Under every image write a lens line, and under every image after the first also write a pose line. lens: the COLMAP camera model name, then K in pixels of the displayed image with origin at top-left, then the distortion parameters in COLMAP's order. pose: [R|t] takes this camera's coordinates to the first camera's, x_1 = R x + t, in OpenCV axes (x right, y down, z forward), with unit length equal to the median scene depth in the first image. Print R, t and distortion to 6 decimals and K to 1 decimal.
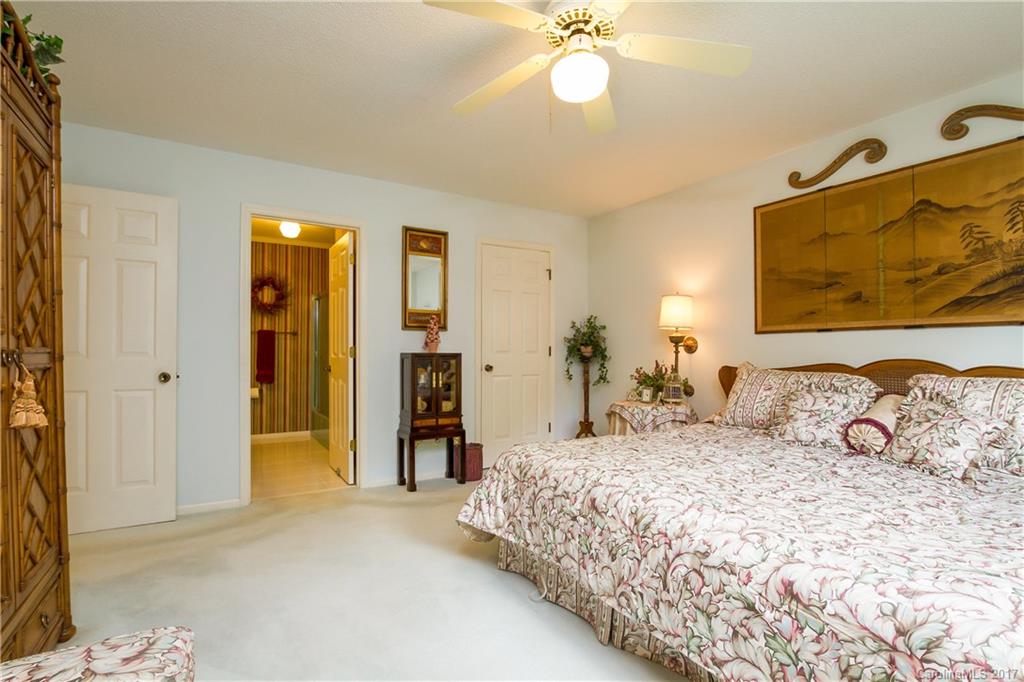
lens RADIAL K [[472.9, 0, 510.9], [0, 472.9, 348.4], [0, 0, 1]] dist [-0.015411, 0.002429]
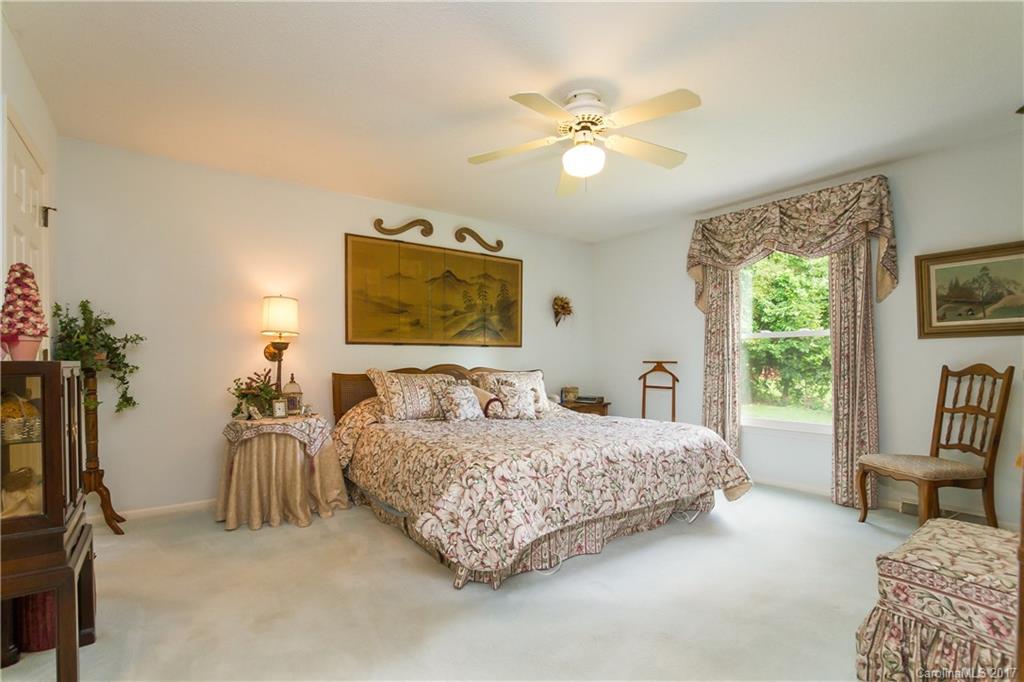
lens RADIAL K [[472.9, 0, 488.2], [0, 472.9, 359.9], [0, 0, 1]] dist [-0.015411, 0.002429]
pose [[-0.037504, -0.000939, 0.999296, -0.783904], [-0.007458, 0.999972, 0.000660, 0.005468], [-0.999269, -0.007428, -0.037510, 0.852669]]
